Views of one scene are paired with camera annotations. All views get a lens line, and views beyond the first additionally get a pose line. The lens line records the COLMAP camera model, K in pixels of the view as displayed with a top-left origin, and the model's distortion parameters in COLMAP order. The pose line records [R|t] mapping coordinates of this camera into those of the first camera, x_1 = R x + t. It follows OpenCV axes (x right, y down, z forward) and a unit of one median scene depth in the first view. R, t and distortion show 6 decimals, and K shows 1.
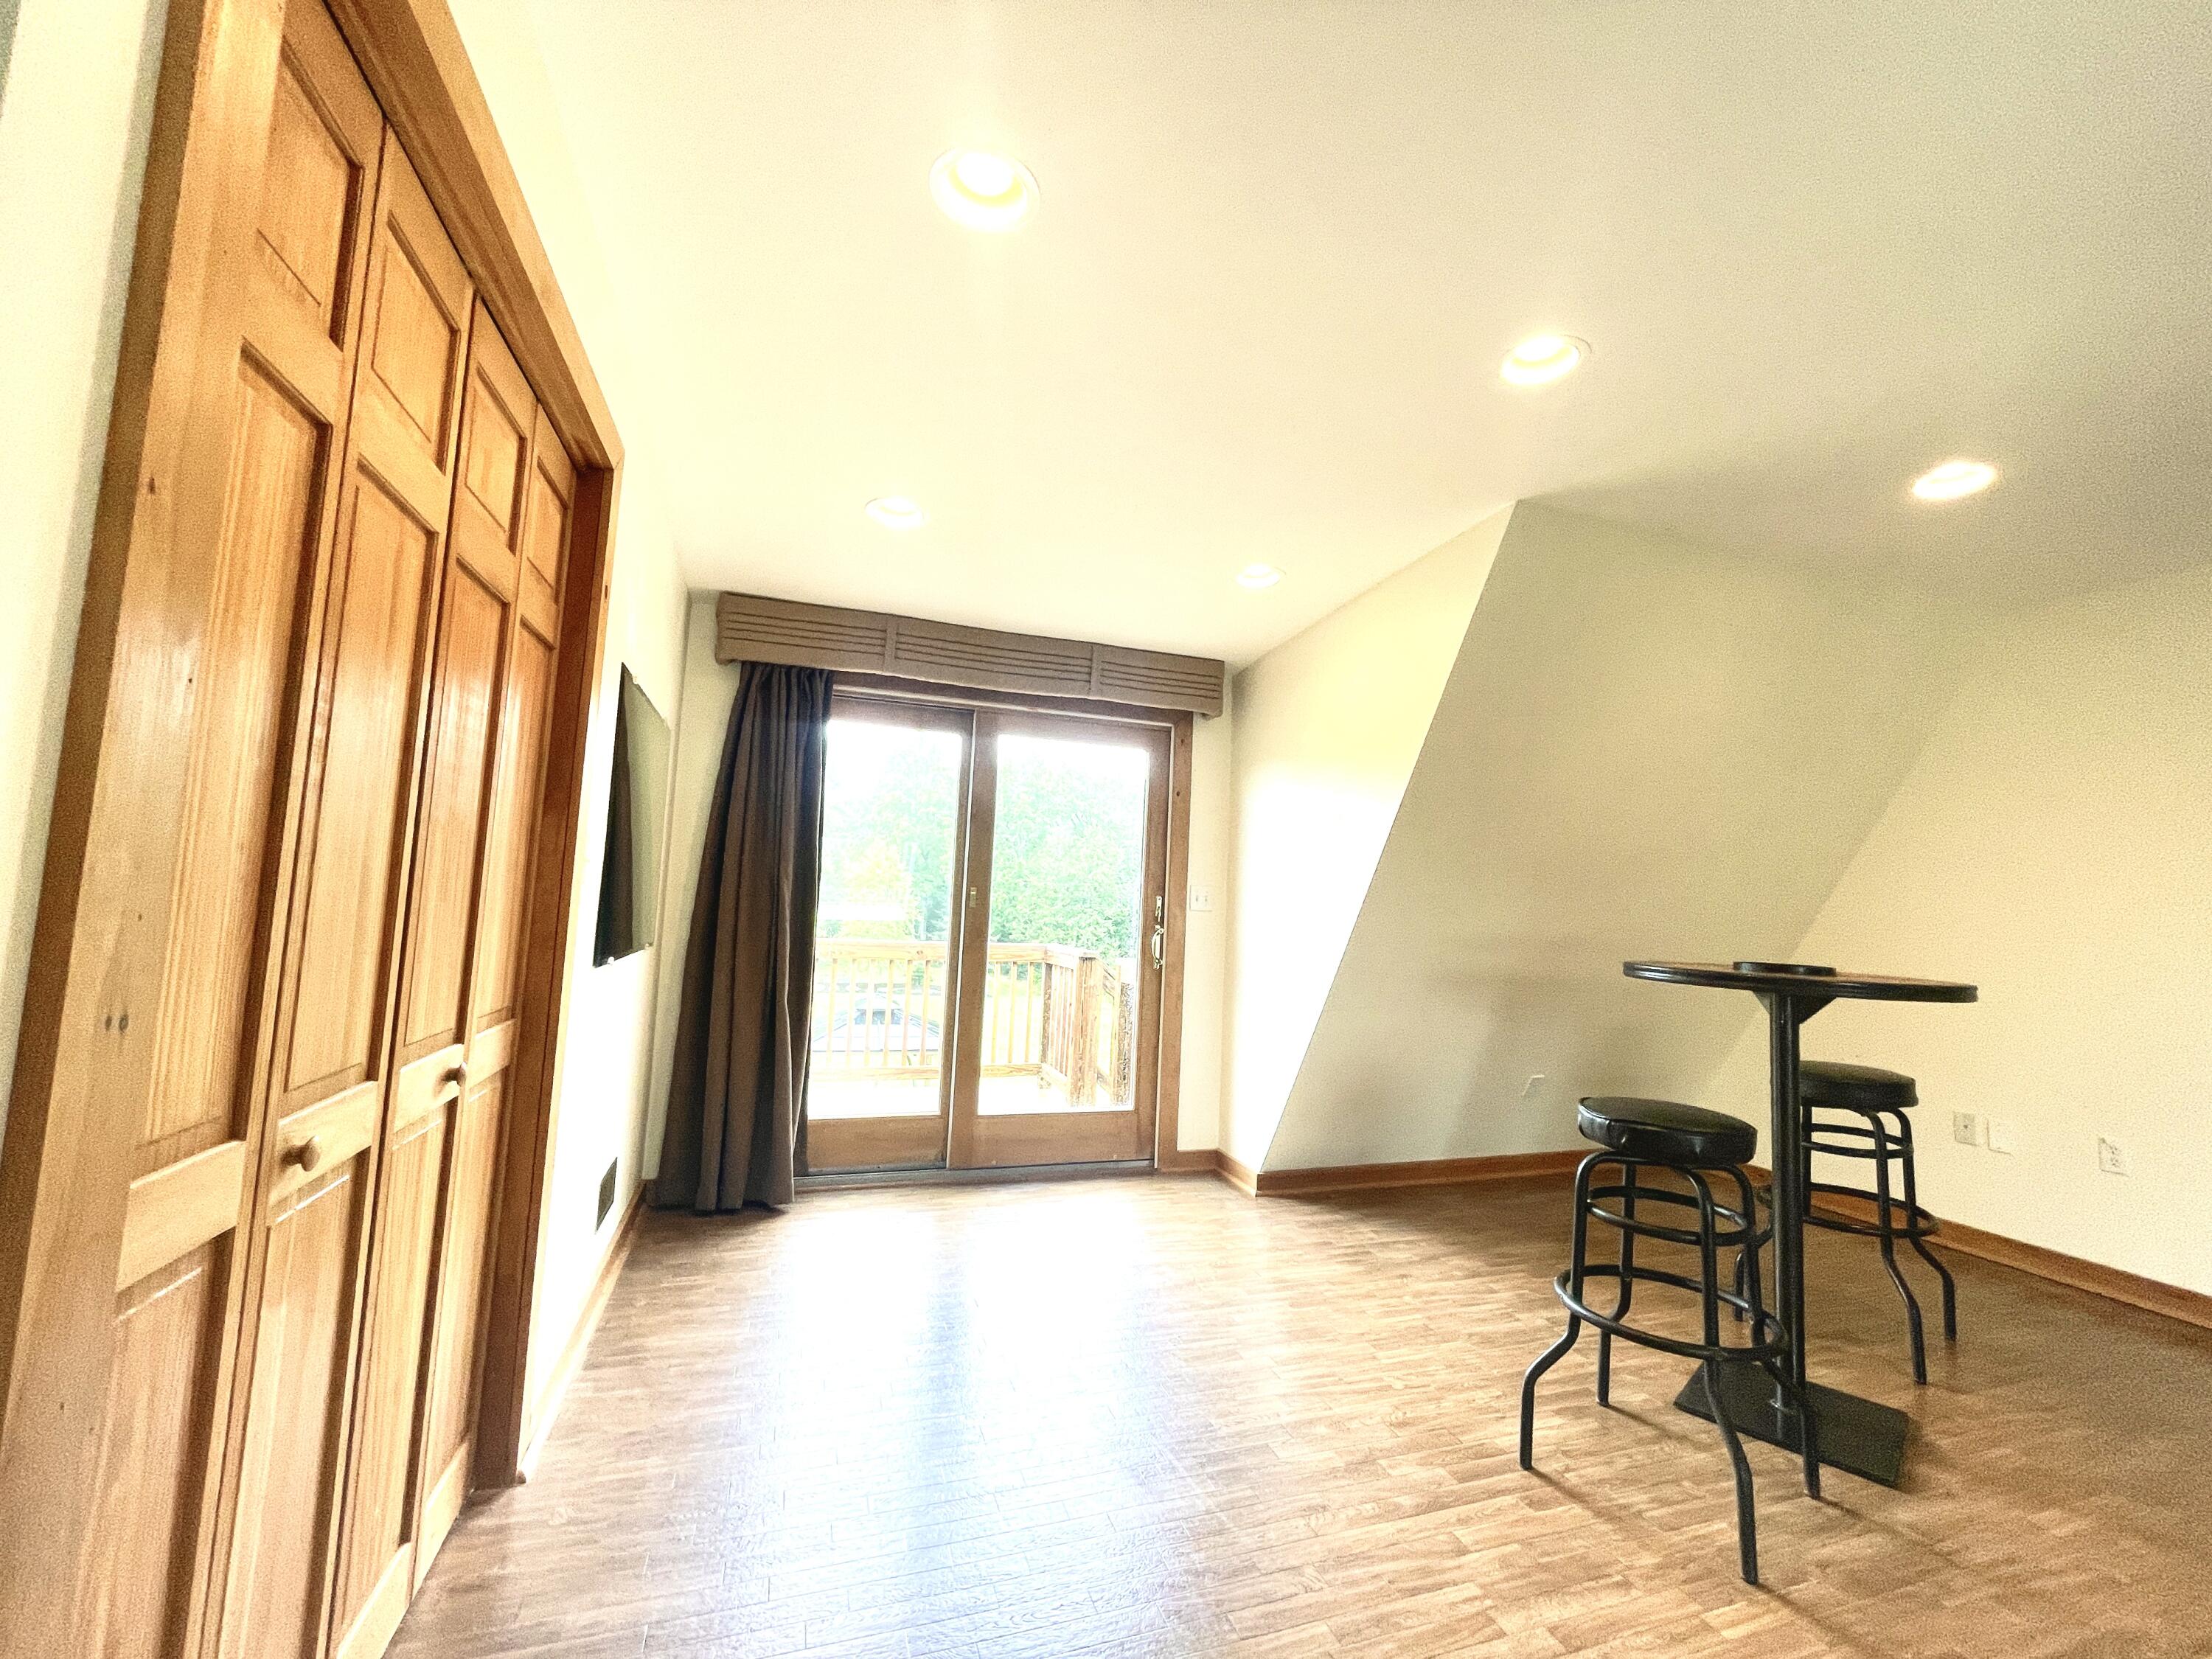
lens RADIAL K [[895.5, 0, 1106.0], [0, 895.5, 829.5], [0, 0, 1]] dist [-0.004686, 0.000124]
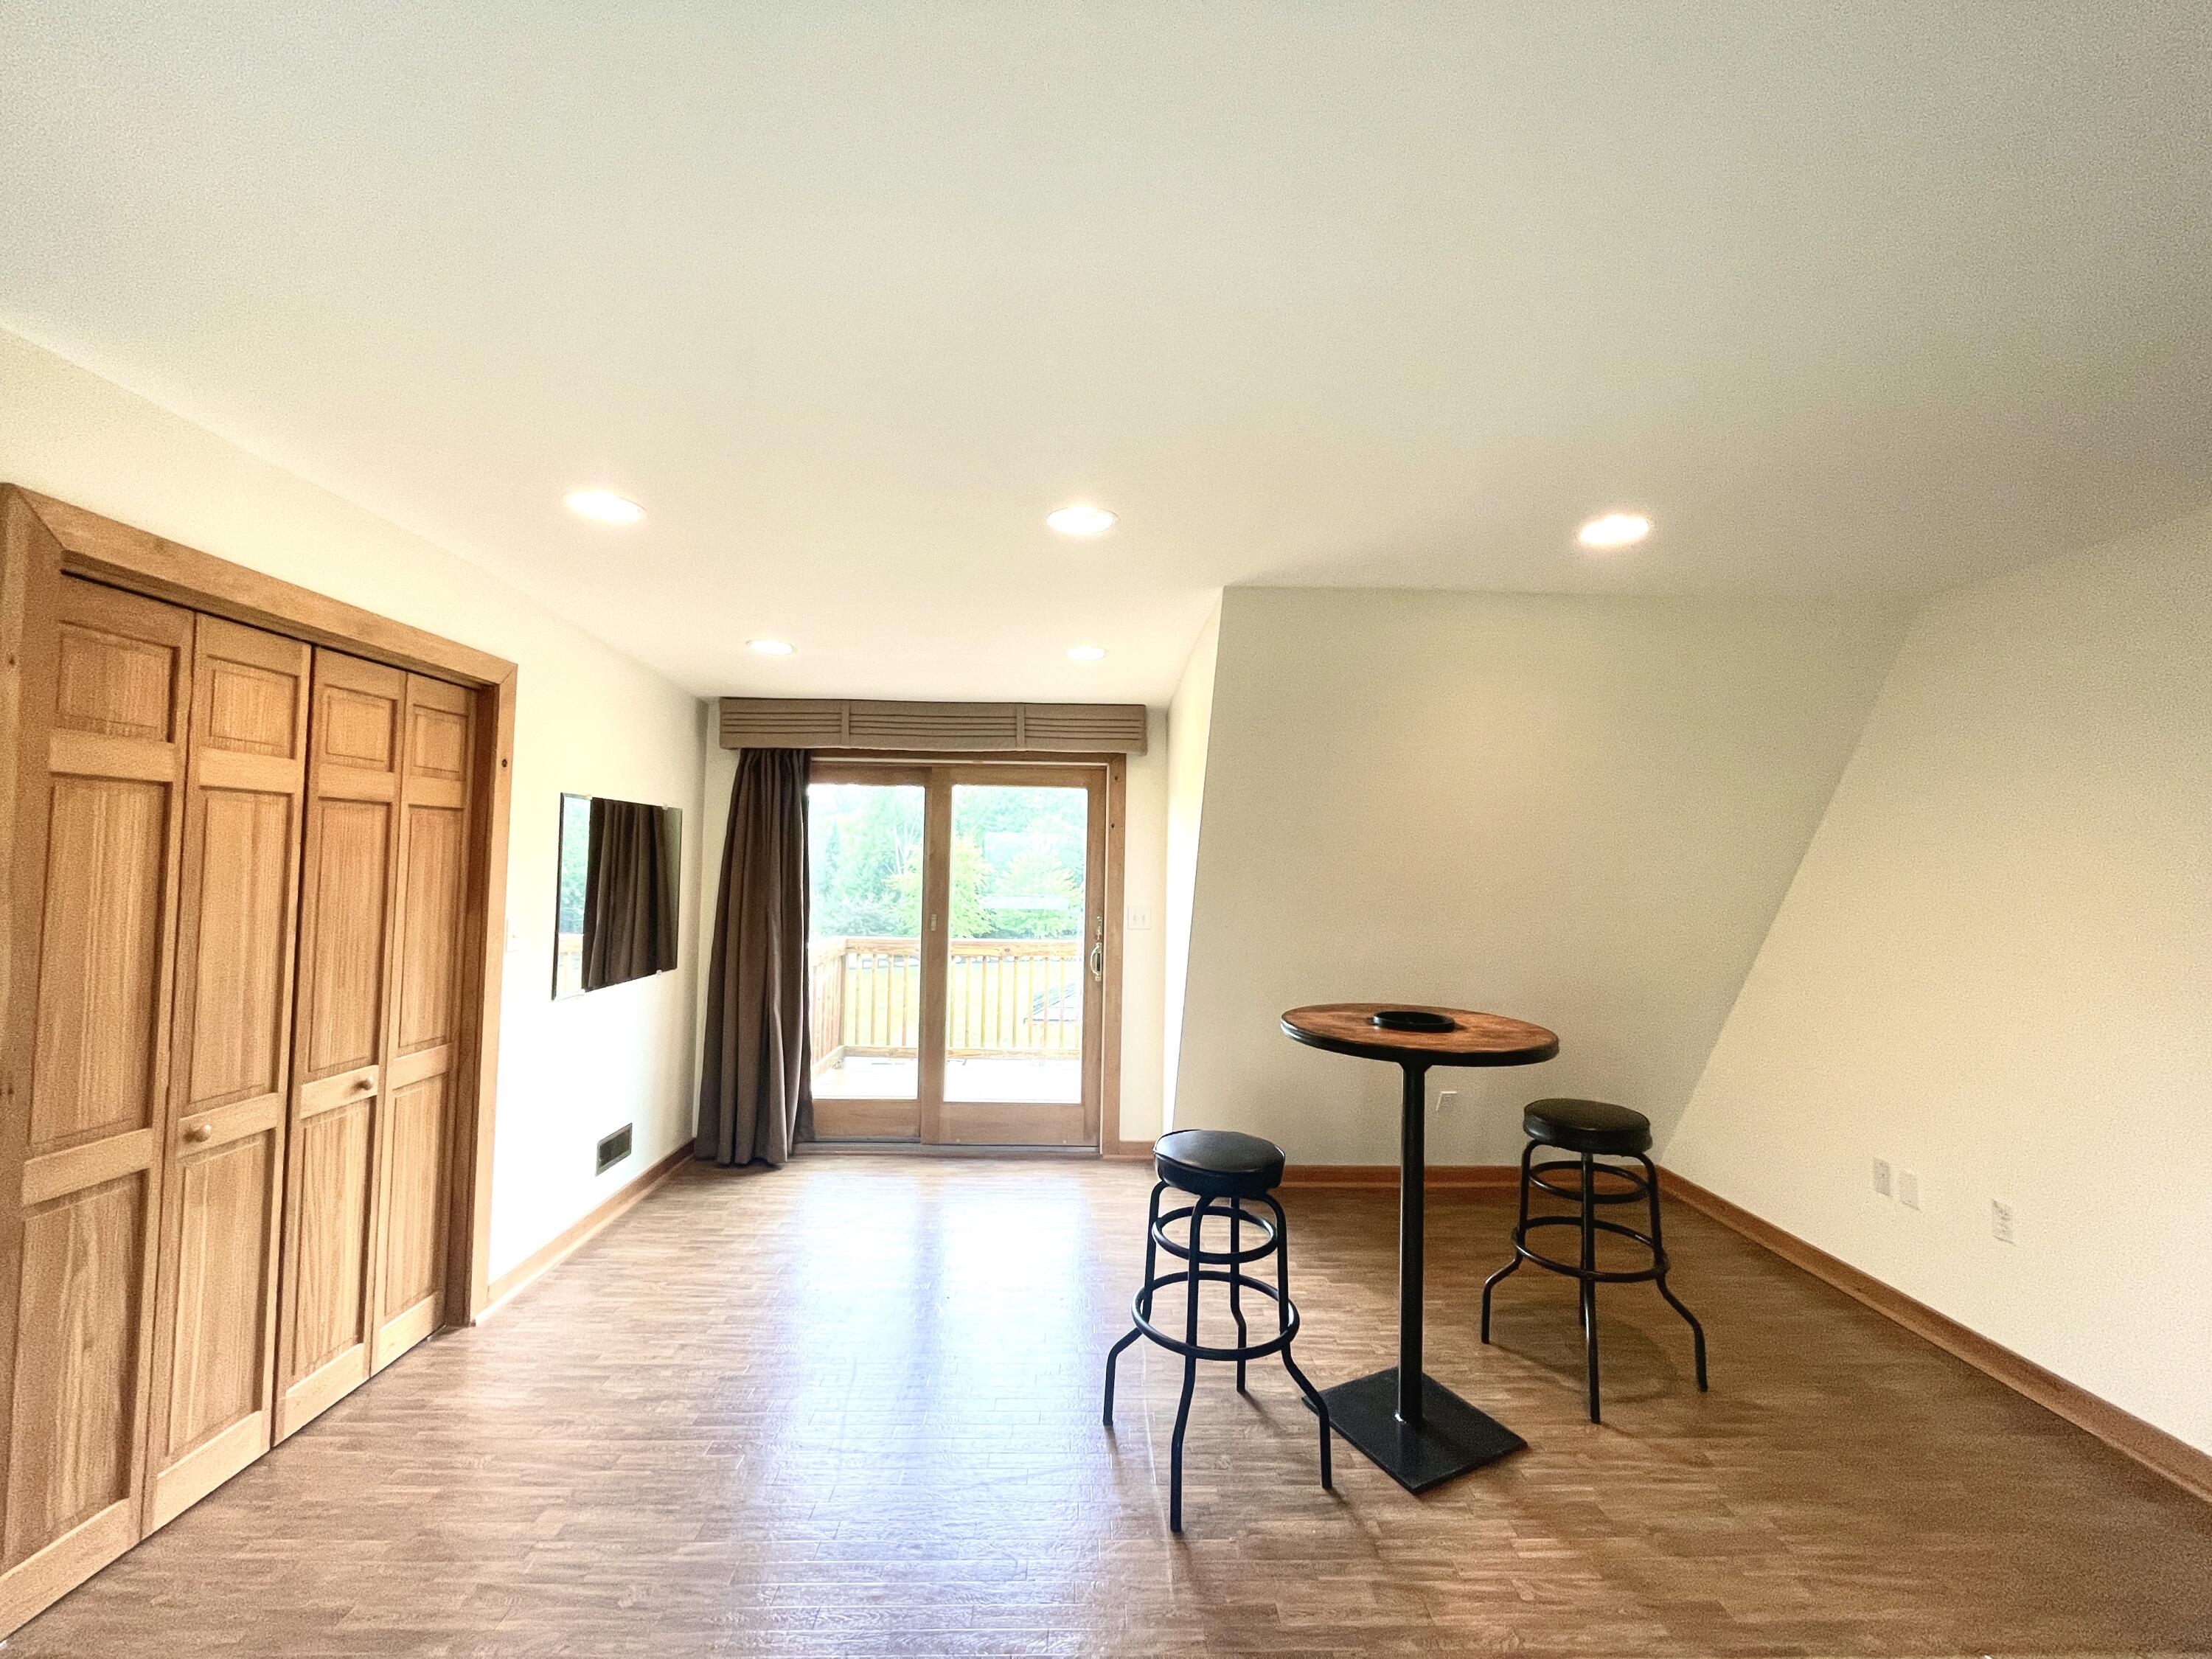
lens RADIAL K [[892.4, 0, 1106.0], [0, 892.4, 829.5], [0, 0, 1]] dist [-0.003281, -0.000328]
pose [[0.953123, -0.038056, -0.300179, 0.475007], [0.049112, 0.998361, 0.029368, -0.080415], [0.298570, -0.042734, 0.953431, -0.081781]]
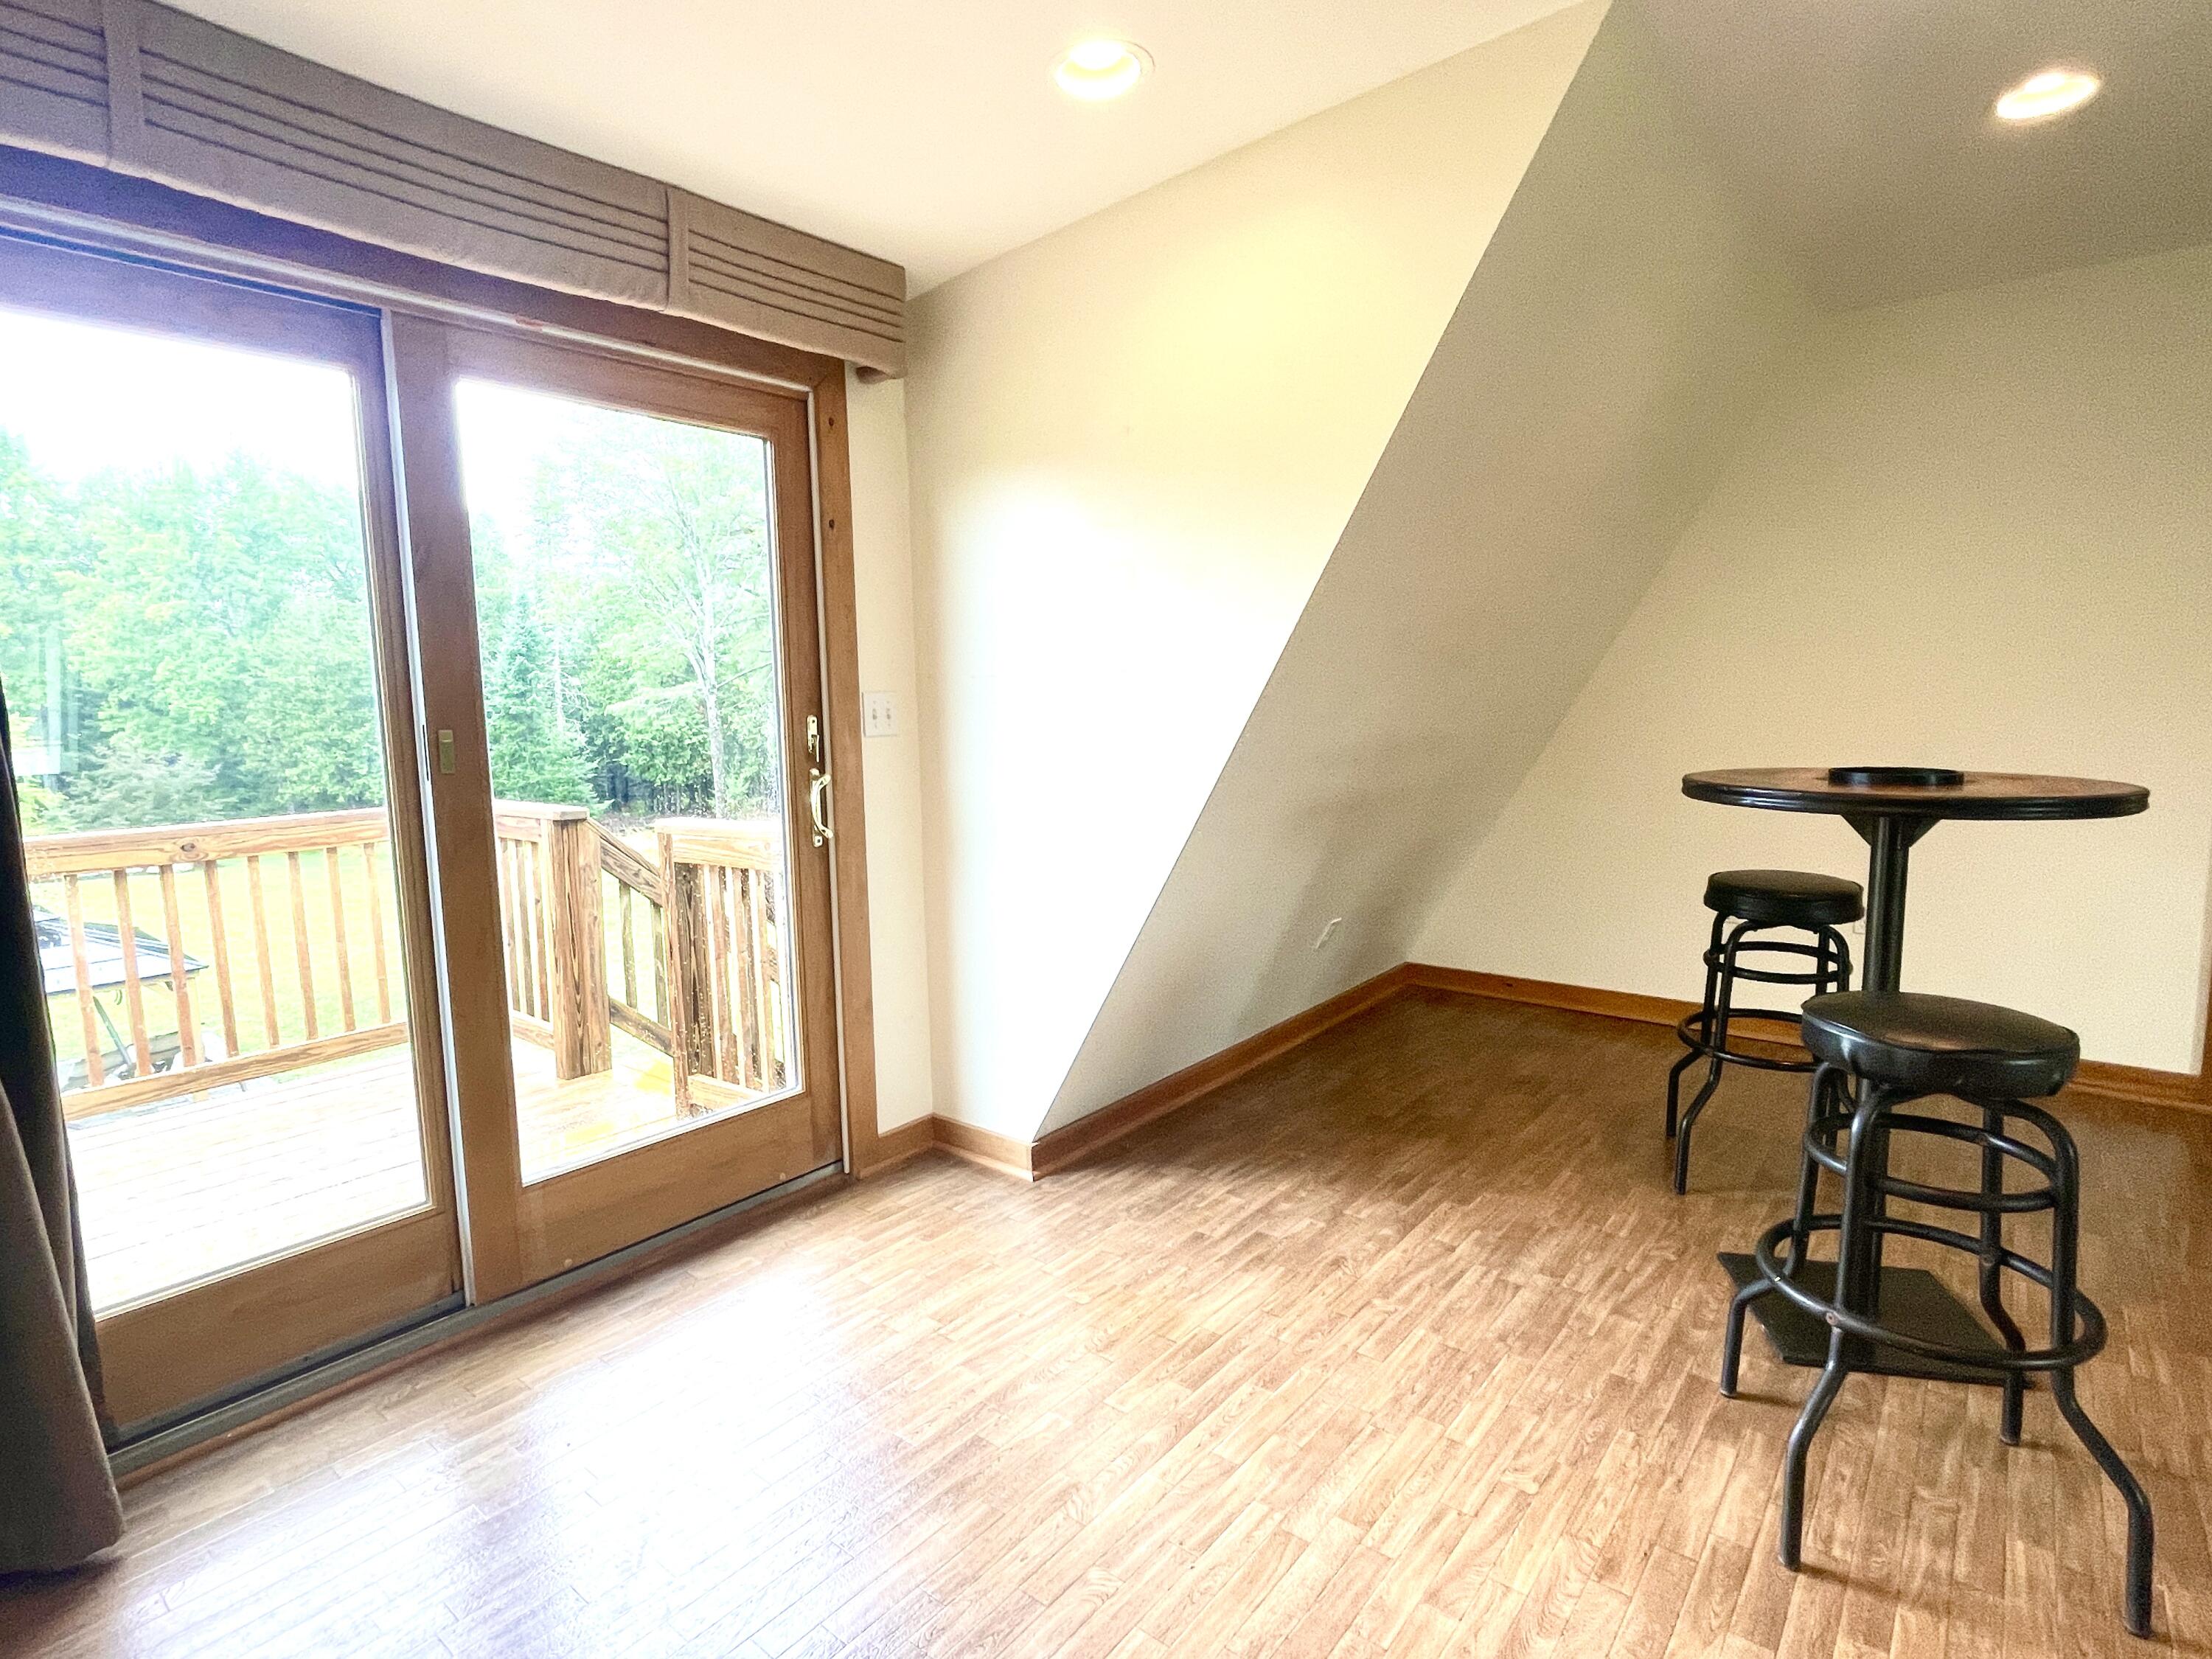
lens RADIAL K [[1131.3, 0, 1106.0], [0, 1131.3, 829.5], [0, 0, 1]] dist [-0.003552, -0.000648]
pose [[0.846187, -0.125645, 0.517862, -0.180169], [0.012886, 0.976346, 0.215828, -0.006102], [-0.532730, -0.175957, 0.827791, 0.366855]]
